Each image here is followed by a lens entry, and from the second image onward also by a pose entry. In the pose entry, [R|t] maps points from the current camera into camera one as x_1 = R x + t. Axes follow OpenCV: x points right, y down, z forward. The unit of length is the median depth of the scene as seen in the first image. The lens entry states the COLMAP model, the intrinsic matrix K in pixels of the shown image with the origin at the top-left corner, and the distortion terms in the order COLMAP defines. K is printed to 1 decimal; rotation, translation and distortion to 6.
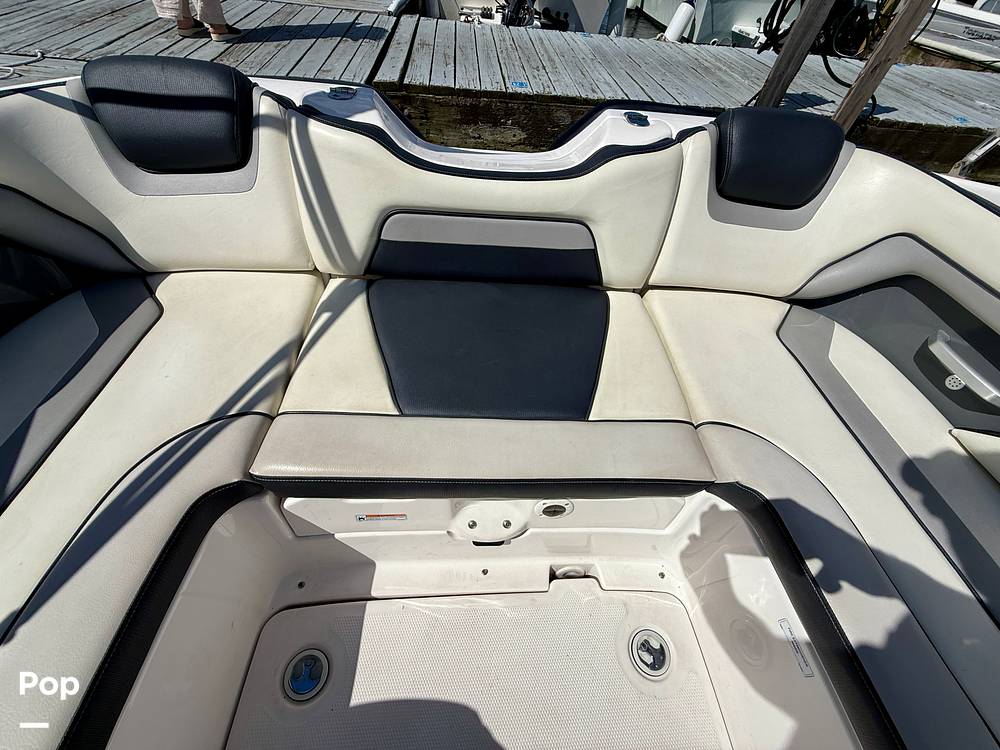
lens RADIAL K [[401.9, 0, 500.0], [0, 401.9, 375.0], [0, 0, 1]] dist [0.001049, -0.000215]
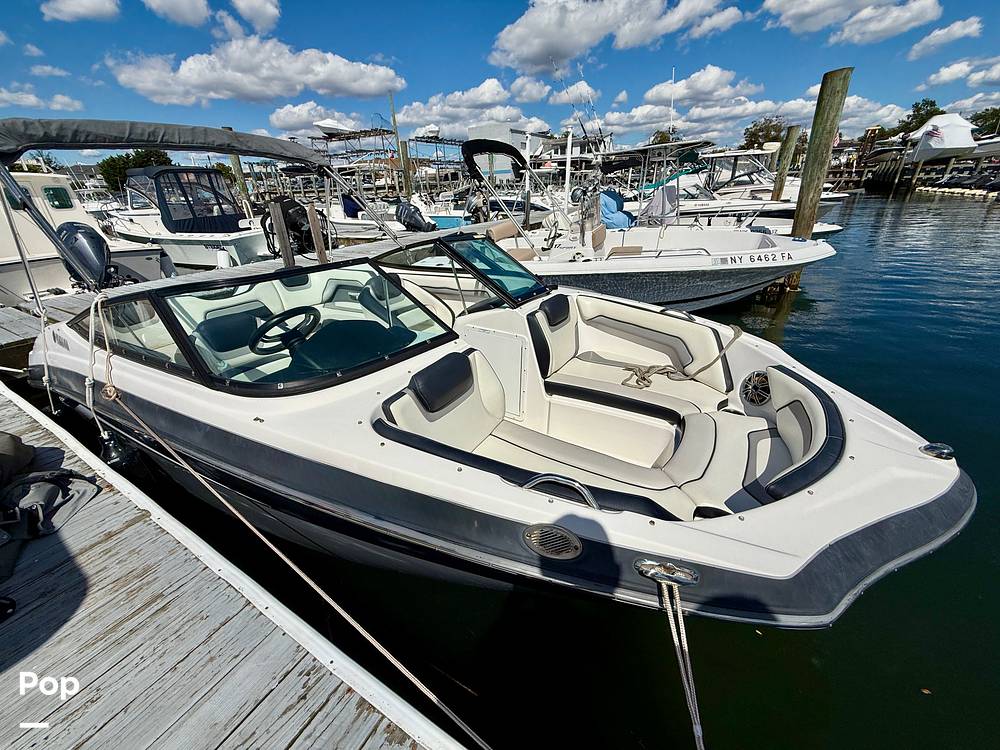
lens RADIAL K [[393.9, 0, 500.0], [0, 393.9, 375.0], [0, 0, 1]] dist [0.000125, 0.000084]
pose [[0.544946, -0.456009, 0.703626, -1.453328], [0.688980, 0.721785, -0.065825, 1.915471], [-0.477850, 0.520655, 0.707515, -2.334555]]
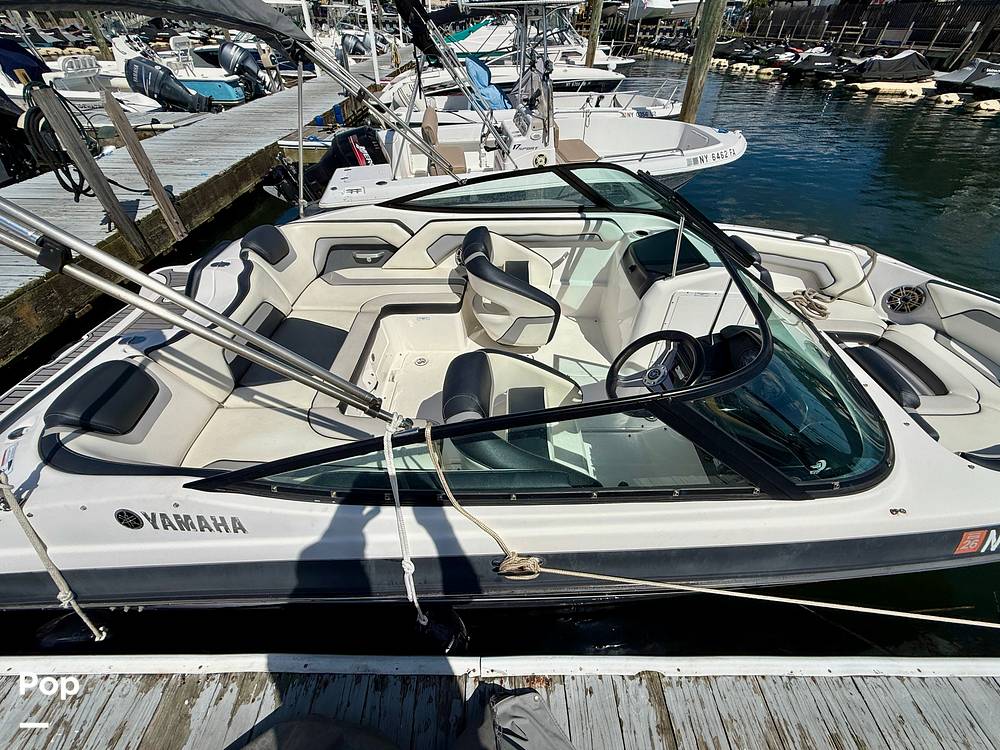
lens RADIAL K [[401.9, 0, 500.0], [0, 401.9, 375.0], [0, 0, 1]] dist [0.001049, -0.000215]
pose [[0.039827, -0.722821, 0.689887, -1.568110], [0.750641, 0.477353, 0.456807, -0.197387], [-0.659509, 0.499664, 0.561591, -0.964556]]
